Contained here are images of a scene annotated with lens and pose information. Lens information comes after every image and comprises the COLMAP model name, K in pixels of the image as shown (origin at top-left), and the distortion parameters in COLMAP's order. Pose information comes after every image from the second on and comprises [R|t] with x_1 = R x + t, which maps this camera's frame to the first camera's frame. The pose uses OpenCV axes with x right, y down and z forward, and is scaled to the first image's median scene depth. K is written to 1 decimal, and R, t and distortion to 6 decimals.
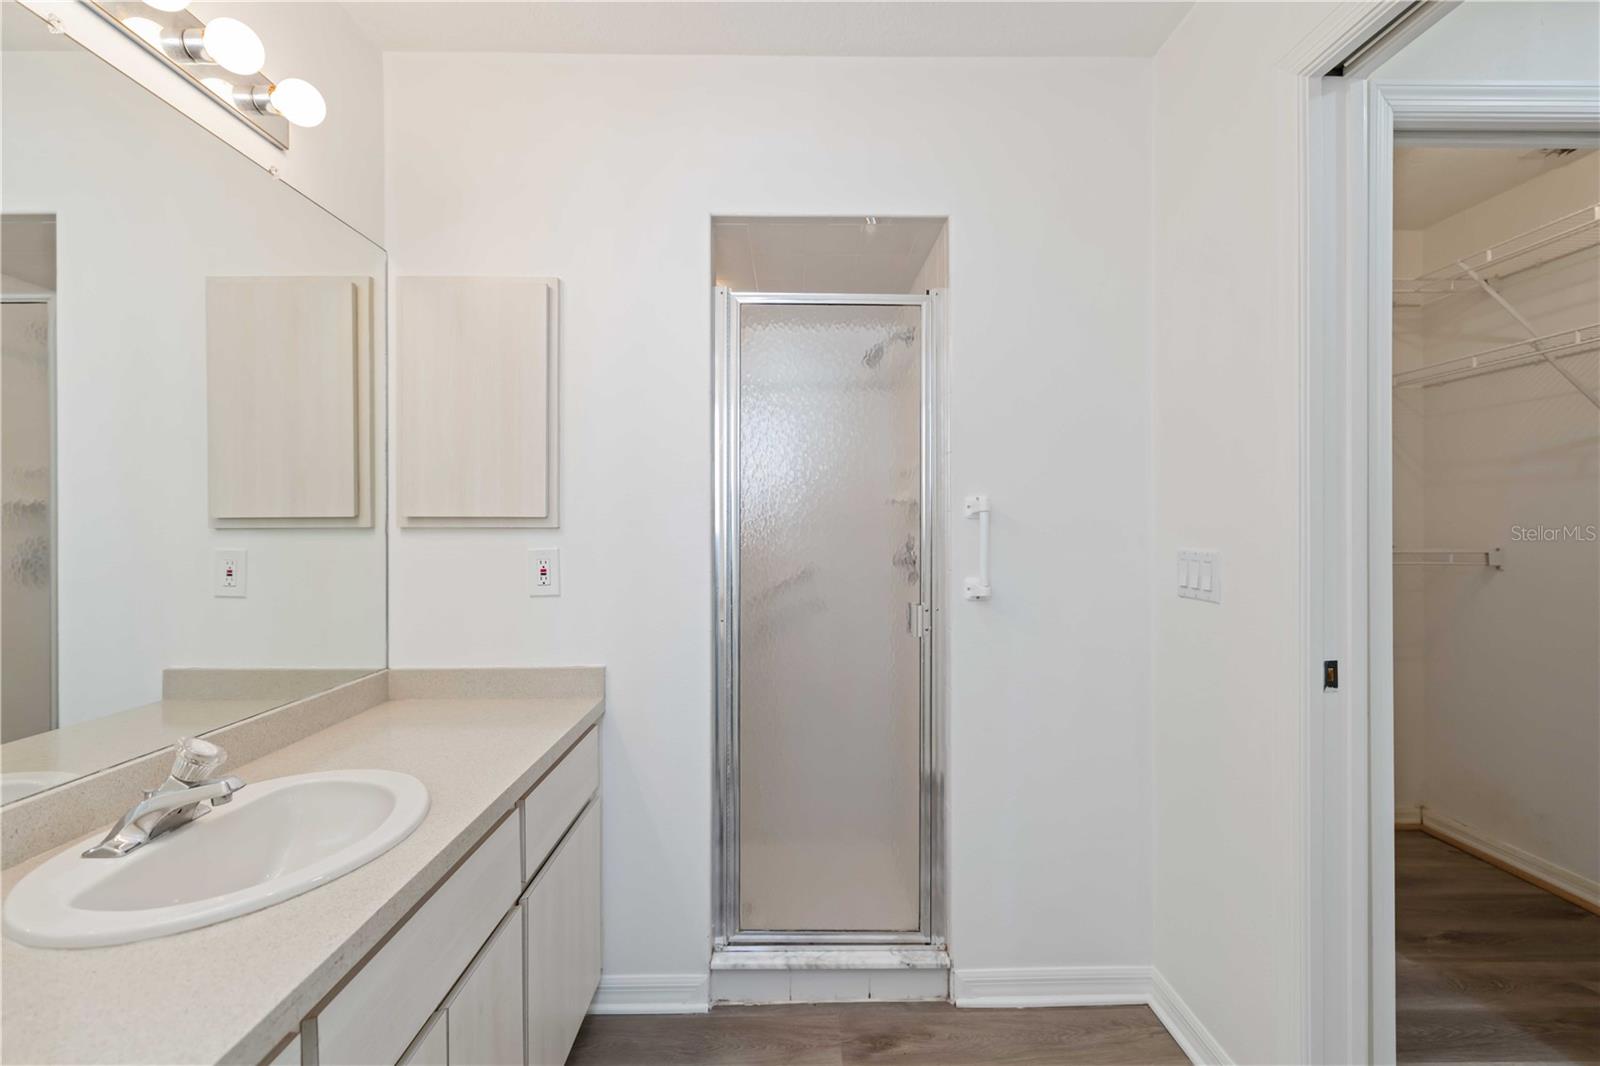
lens RADIAL K [[694.2, 0, 799.7], [0, 694.2, 533.7], [0, 0, 1]] dist [-0.000057, 0.000884]
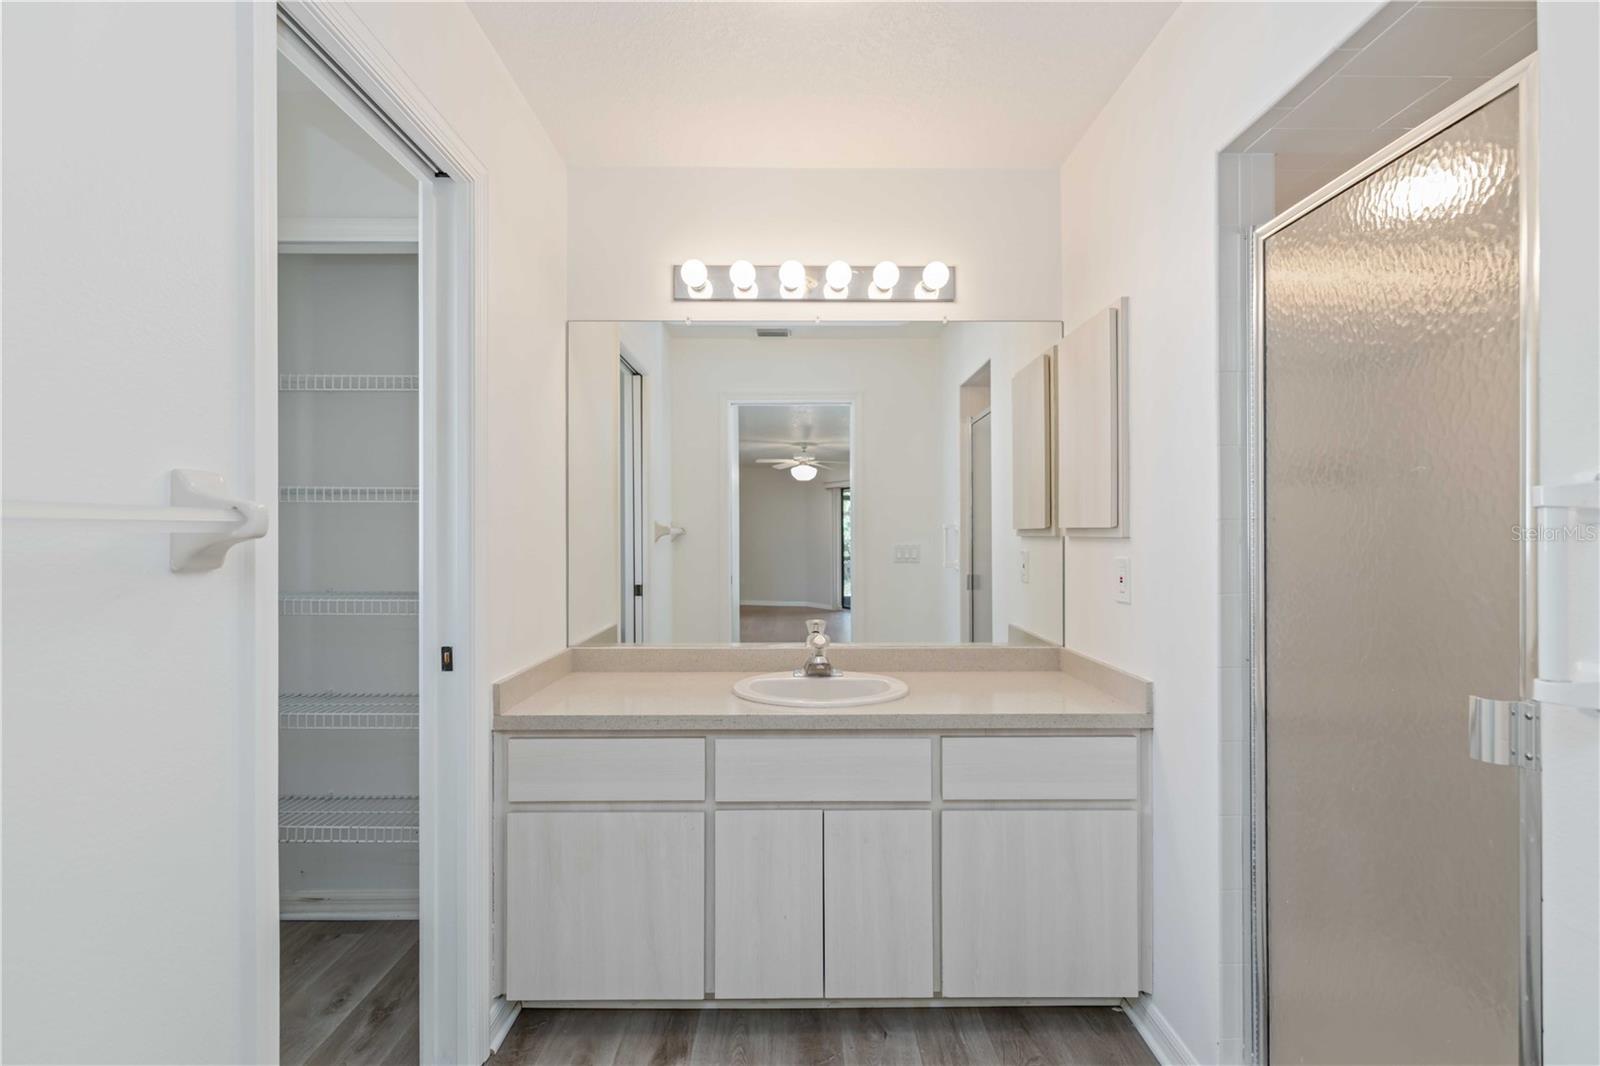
lens RADIAL K [[694.2, 0, 800.7], [0, 694.2, 531.8], [0, 0, 1]] dist [-0.000057, 0.000884]
pose [[-0.017314, -0.000554, -0.999850, 0.701377], [-0.001852, 0.999998, -0.000522, -0.016048], [0.999848, 0.001843, -0.017315, 0.533018]]
